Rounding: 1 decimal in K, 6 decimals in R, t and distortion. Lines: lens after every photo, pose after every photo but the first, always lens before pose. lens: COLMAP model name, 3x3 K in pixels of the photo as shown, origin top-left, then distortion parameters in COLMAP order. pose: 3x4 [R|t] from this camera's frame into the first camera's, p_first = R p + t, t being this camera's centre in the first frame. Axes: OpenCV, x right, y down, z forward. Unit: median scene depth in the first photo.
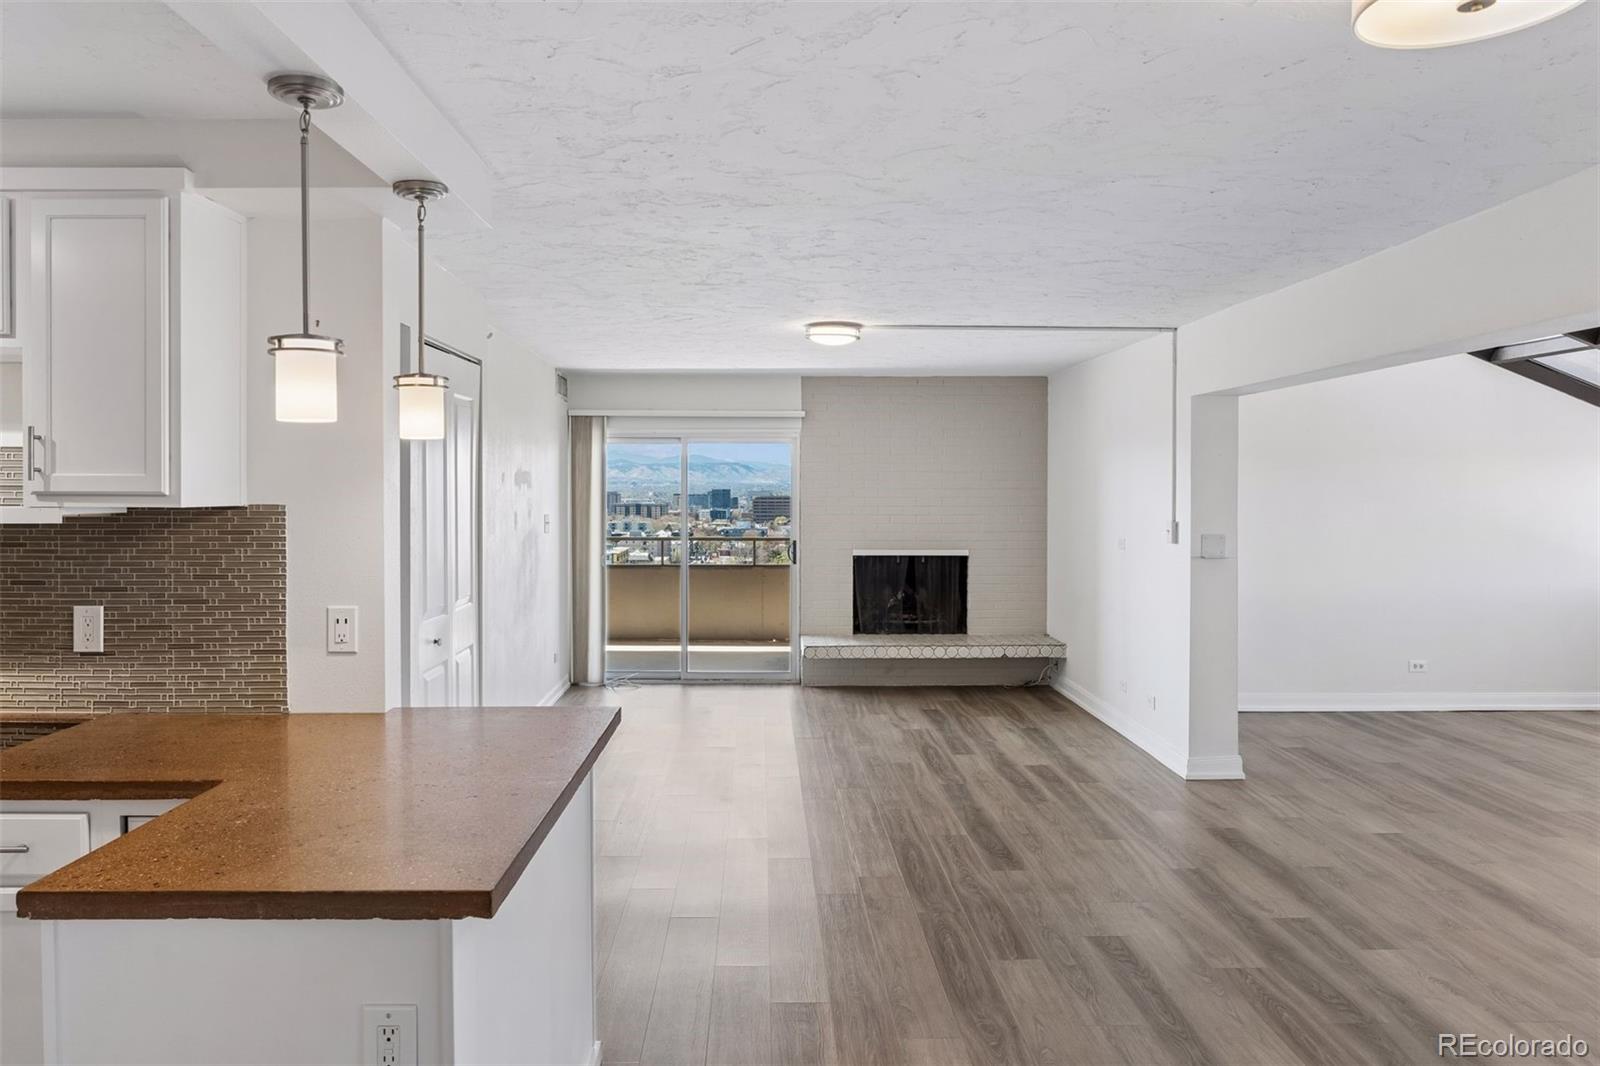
lens RADIAL K [[1057.9, 0, 757.2], [0, 1057.9, 505.7], [0, 0, 1]] dist [-0.023919, 0.011395]
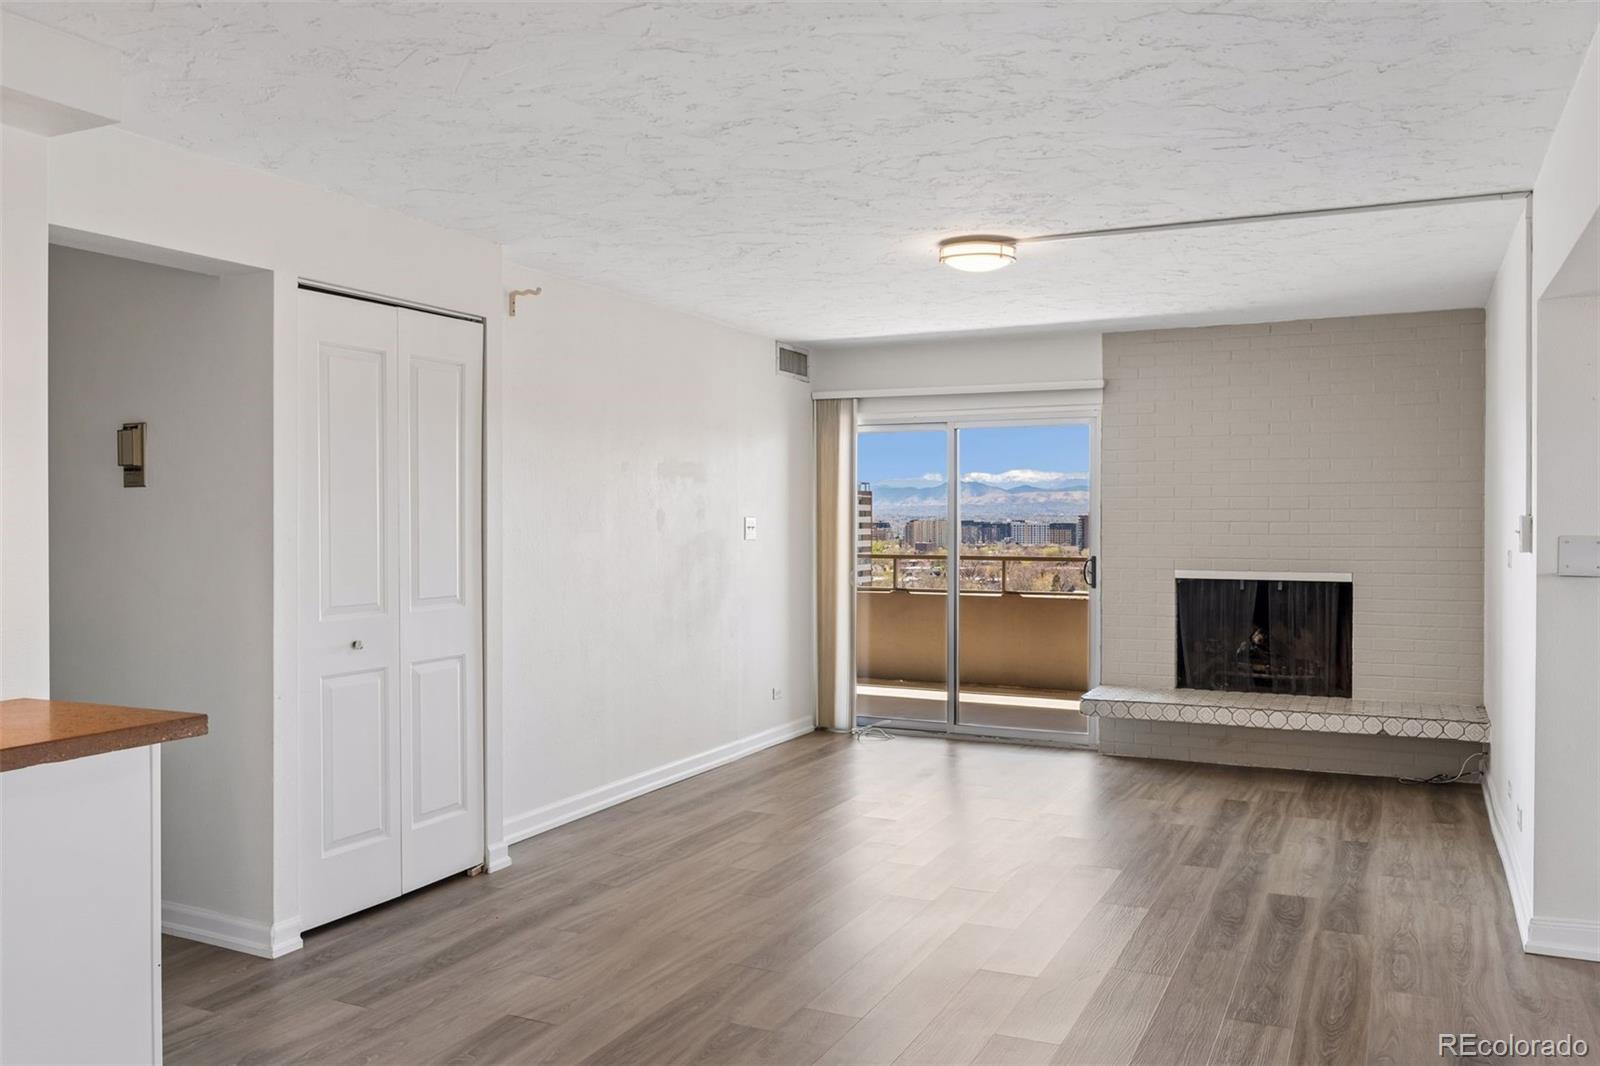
lens RADIAL K [[1242.0, 0, 792.5], [0, 1242.0, 533.3], [0, 0, 1]] dist [-0.007242, -0.006720]
pose [[0.897156, 0.004686, -0.441689, 0.328690], [-0.006157, 0.999979, -0.001896, 0.028405], [0.441671, 0.004420, 0.897166, 0.187504]]
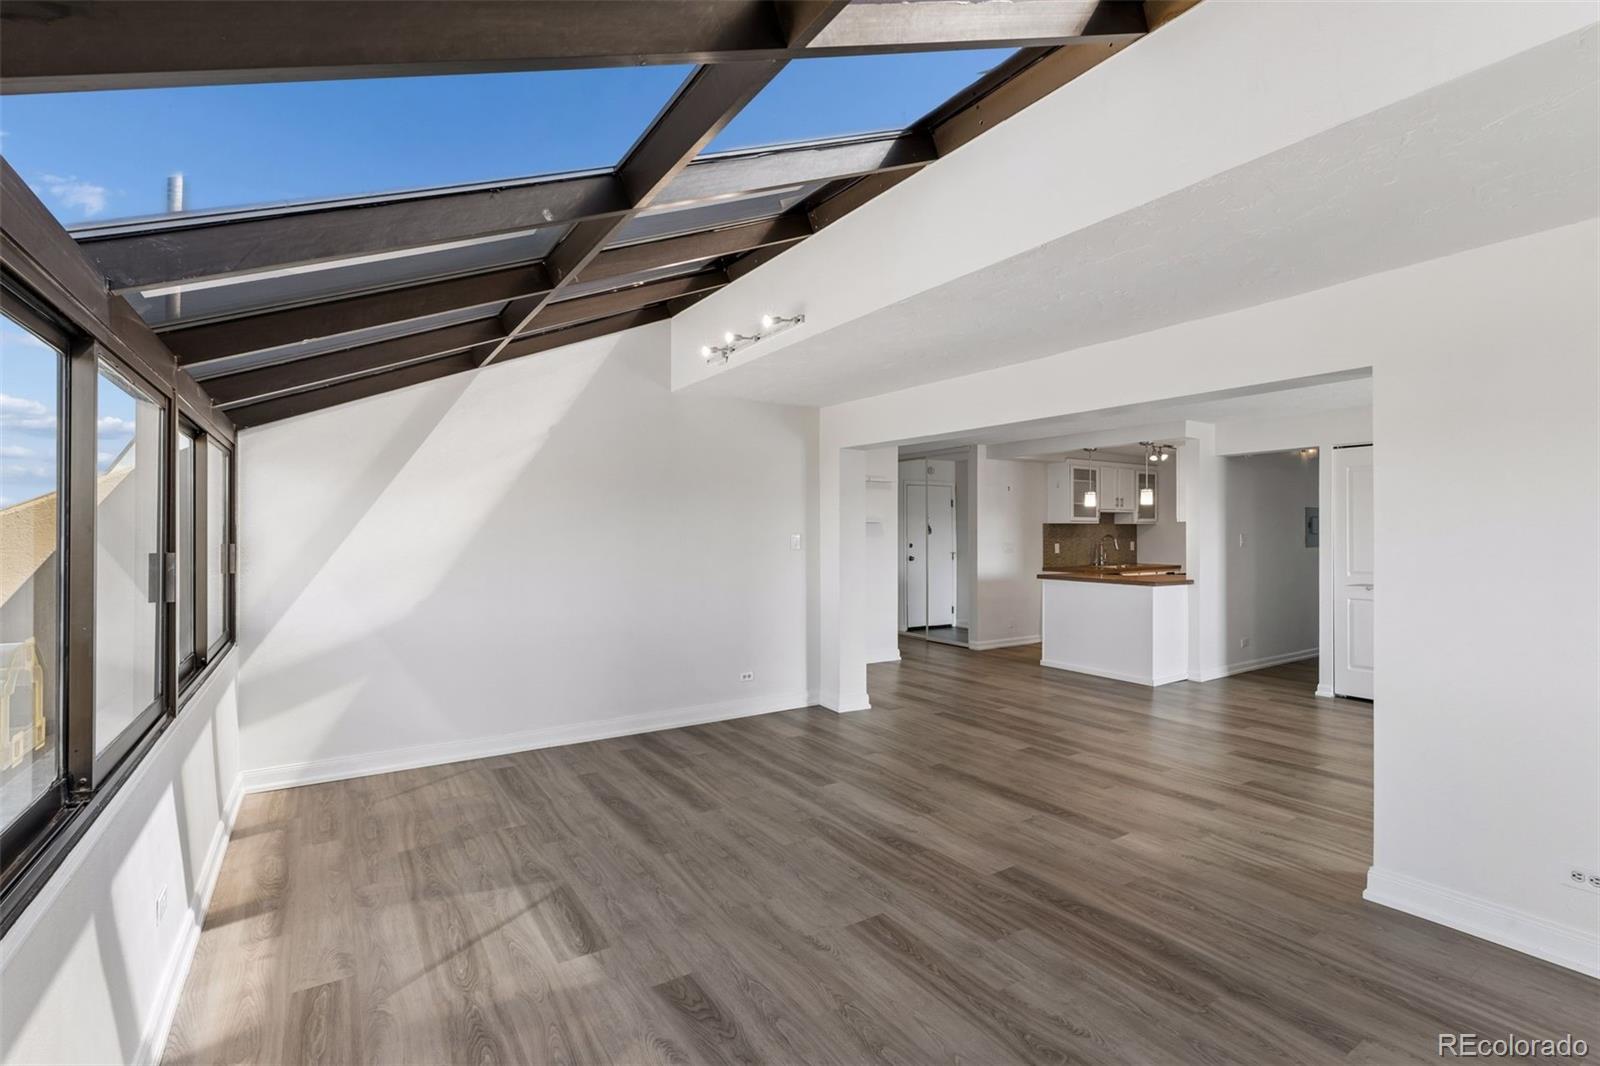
lens RADIAL K [[736.0, 0, 808.1], [0, 736.0, 519.1], [0, 0, 1]] dist [-0.003298, 0.001240]
pose [[-0.835758, -0.008404, -0.549033, 1.011888], [-0.009376, 0.999956, -0.001034, 0.005264], [0.549017, 0.004284, -0.835800, 1.156890]]
